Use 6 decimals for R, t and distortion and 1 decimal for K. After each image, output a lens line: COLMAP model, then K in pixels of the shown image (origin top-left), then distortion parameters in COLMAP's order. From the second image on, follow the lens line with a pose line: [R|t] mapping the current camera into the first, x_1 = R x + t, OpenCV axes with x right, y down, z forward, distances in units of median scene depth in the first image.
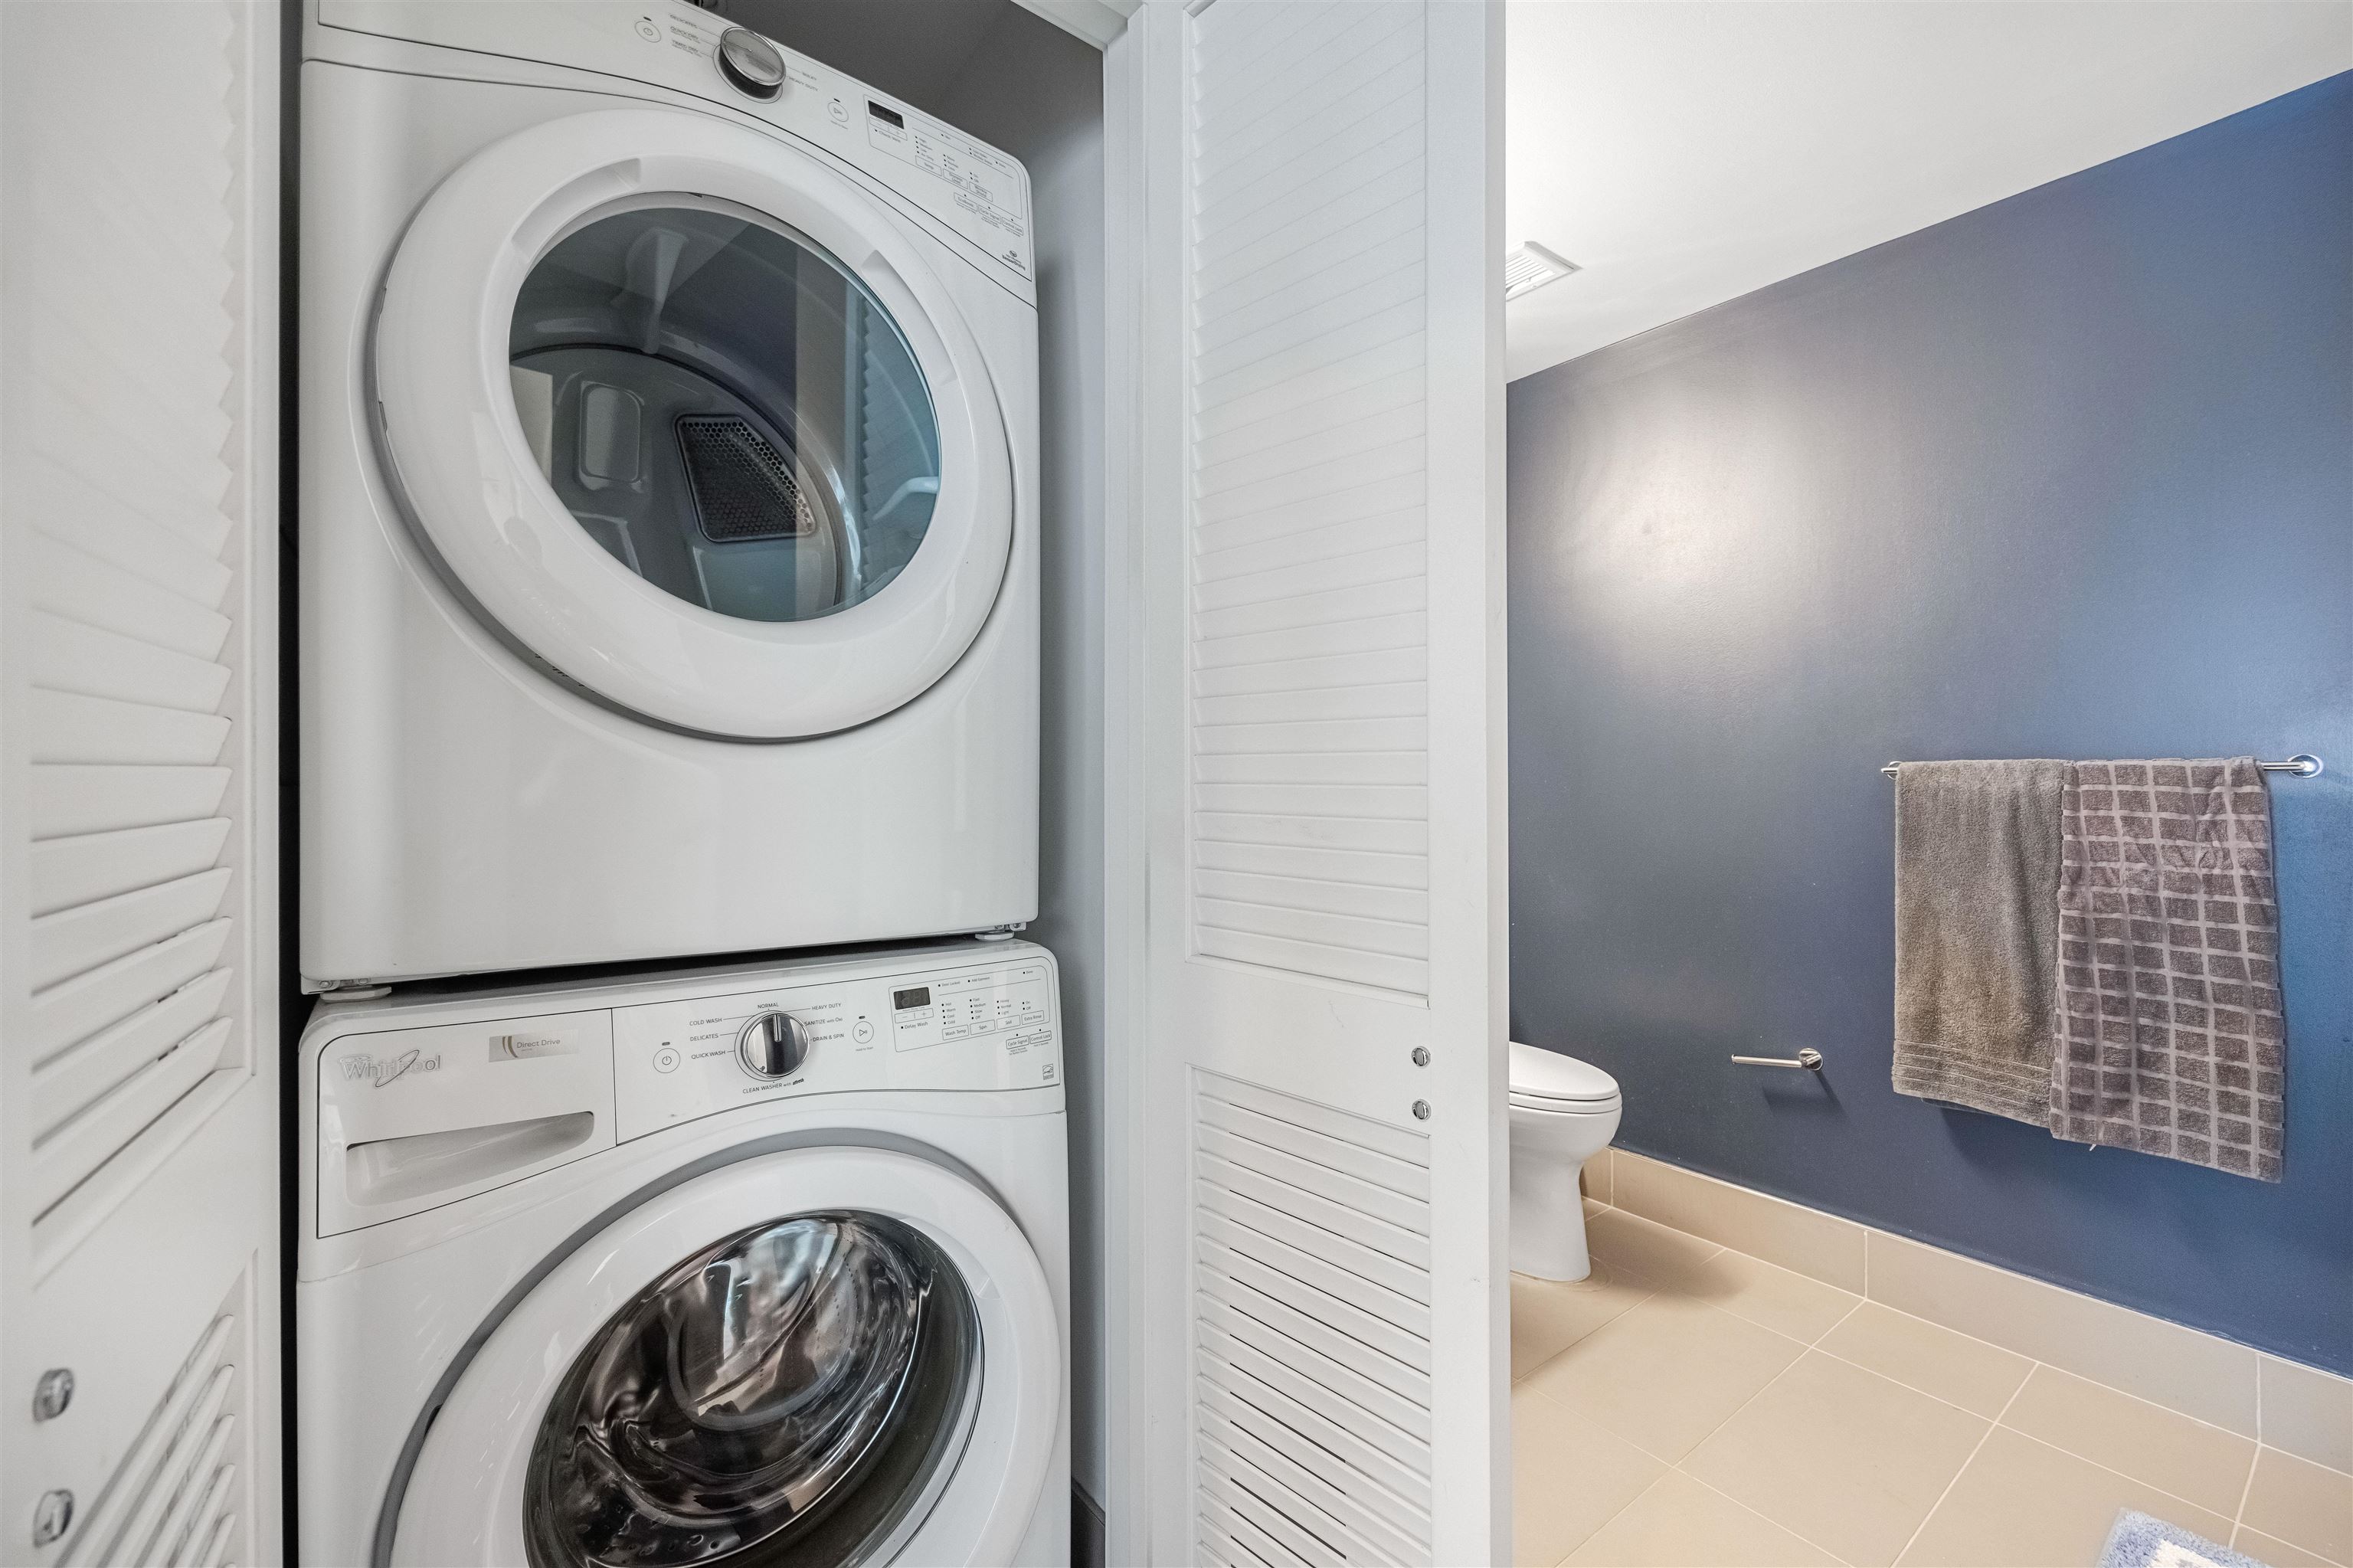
lens RADIAL K [[935.7, 0, 1167.1], [0, 935.7, 788.4], [0, 0, 1]] dist [0.000309, -0.000638]
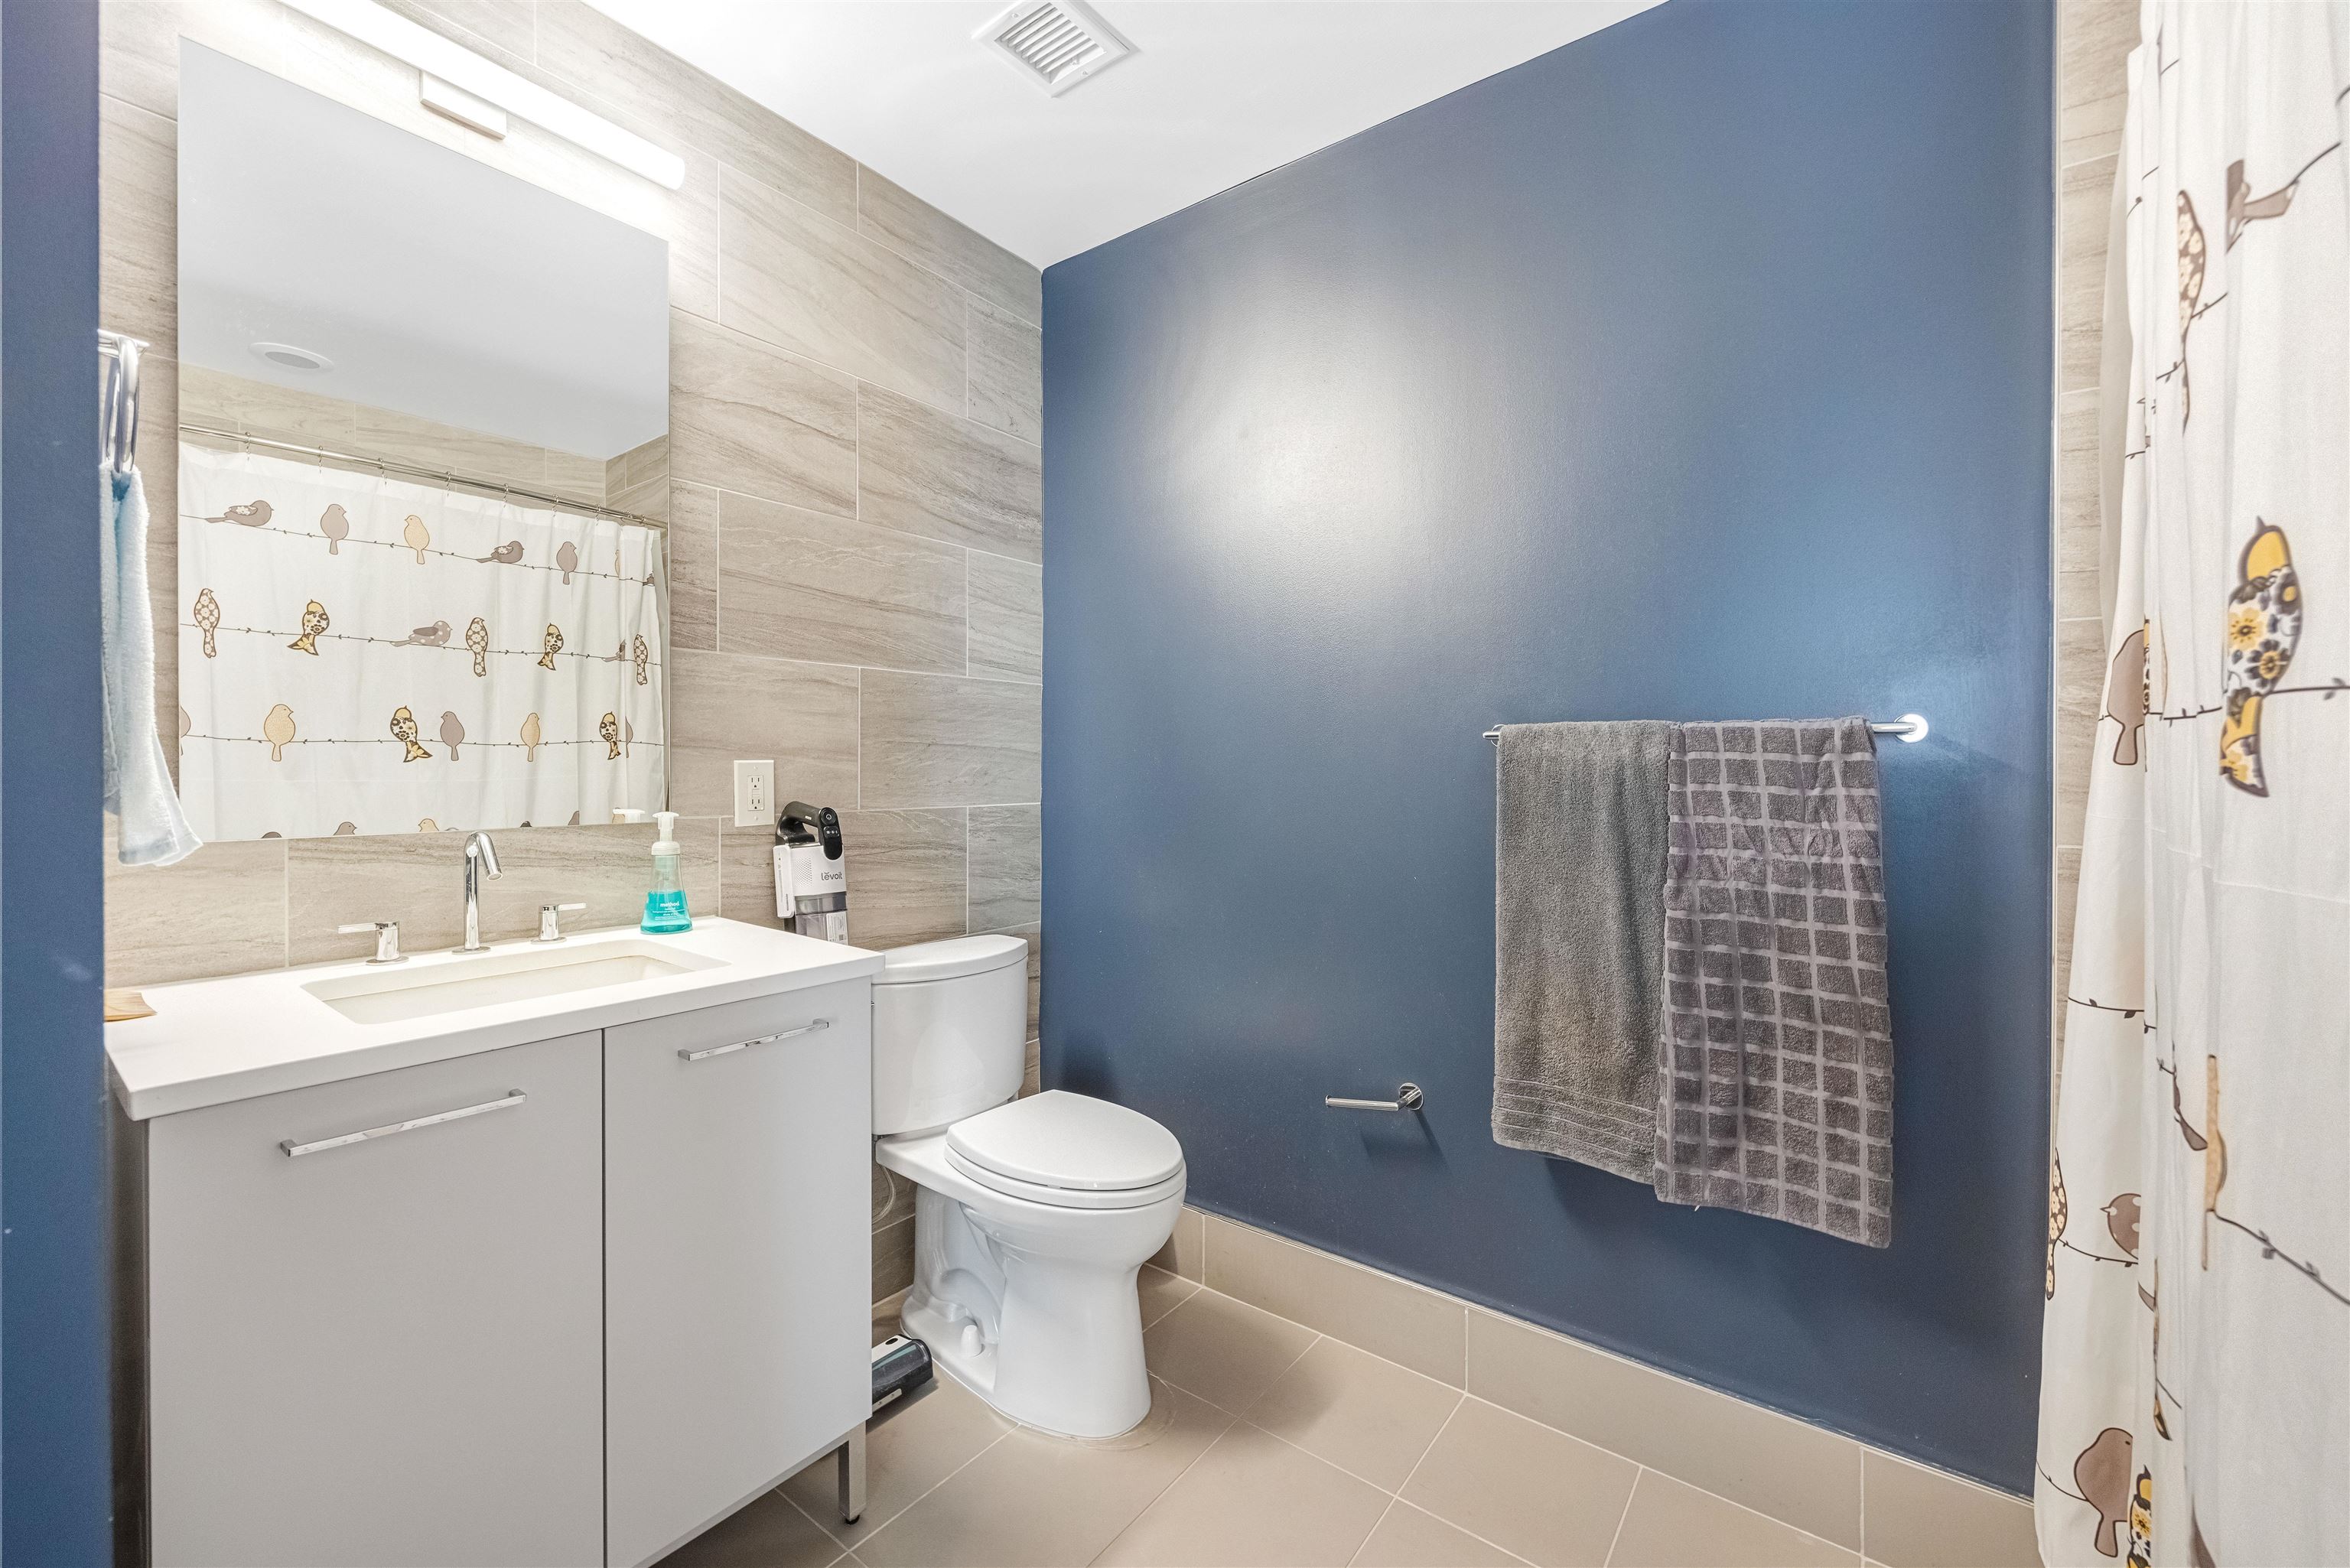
lens RADIAL K [[934.4, 0, 1183.4], [0, 934.4, 775.7], [0, 0, 1]] dist [0.000309, -0.000638]
pose [[0.957461, -0.005959, 0.288500, 0.339369], [0.002184, 0.999908, 0.013406, 0.004672], [-0.288553, -0.012205, 0.957386, 0.365616]]
